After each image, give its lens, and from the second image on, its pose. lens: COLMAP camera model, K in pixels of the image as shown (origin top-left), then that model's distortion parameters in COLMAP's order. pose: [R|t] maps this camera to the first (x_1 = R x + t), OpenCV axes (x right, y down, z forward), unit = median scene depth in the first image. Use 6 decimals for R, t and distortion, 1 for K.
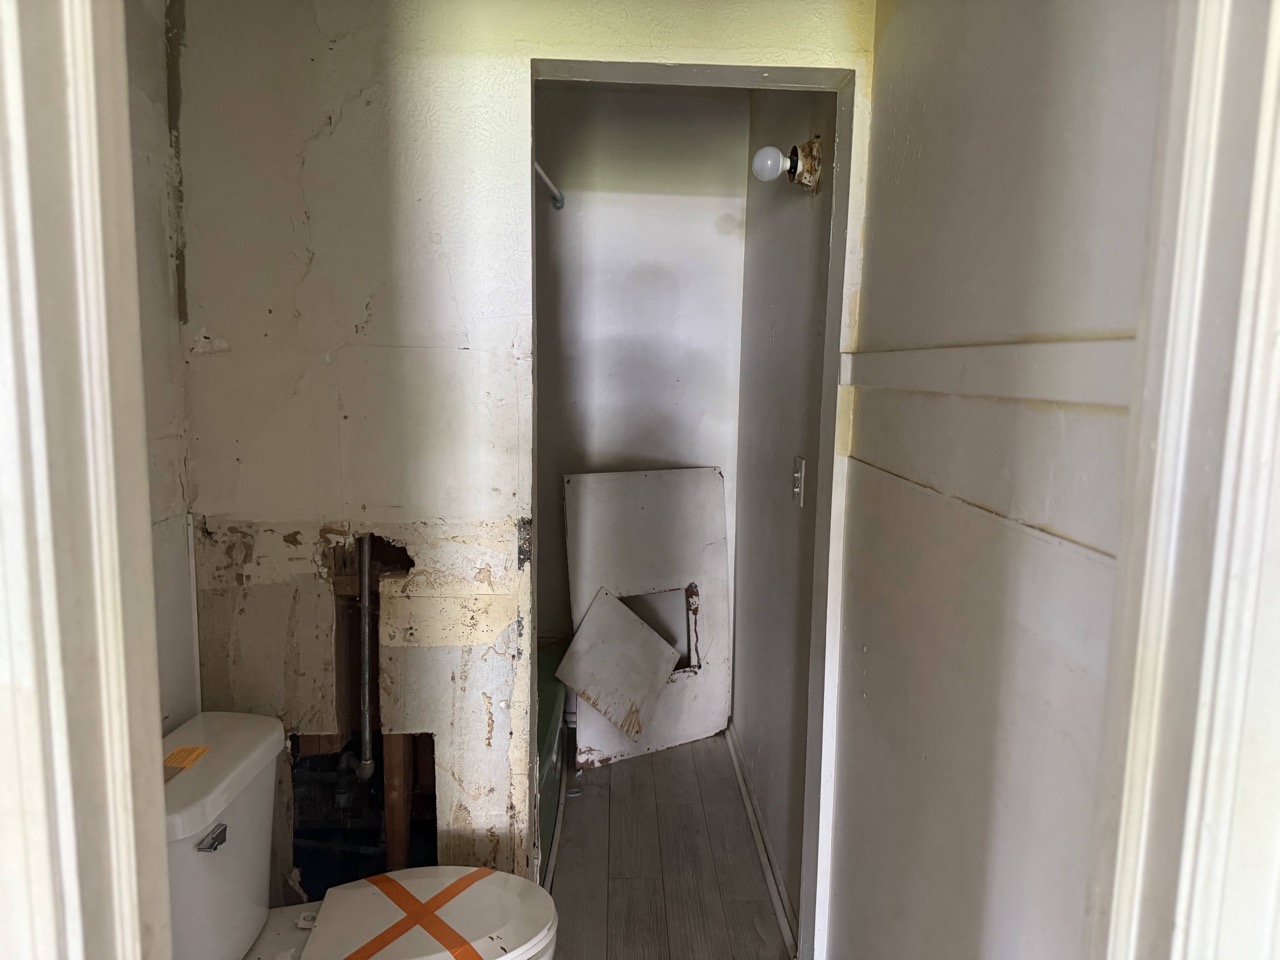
lens RADIAL K [[907.3, 0, 638.6], [0, 907.3, 480.6], [0, 0, 1]] dist [0.042829, -0.058888]
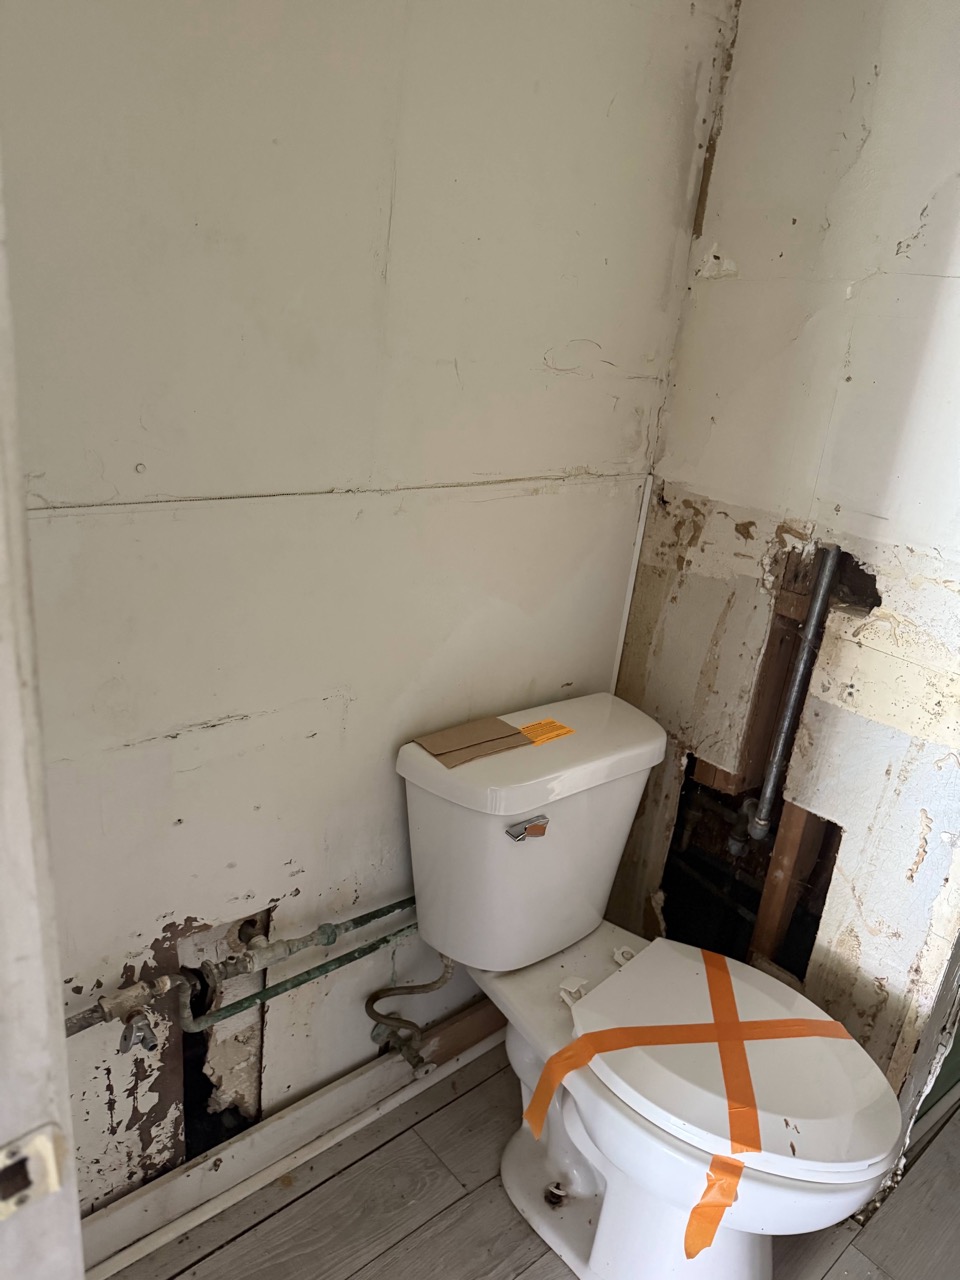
lens RADIAL K [[907.3, 0, 471.1], [0, 907.3, 649.7], [0, 0, 1]] dist [0.042829, -0.058888]
pose [[0.649693, 0.318506, -0.690256, 0.048607], [-0.187011, 0.947056, 0.260981, 0.000011], [0.736835, -0.040472, 0.674860, 0.280146]]
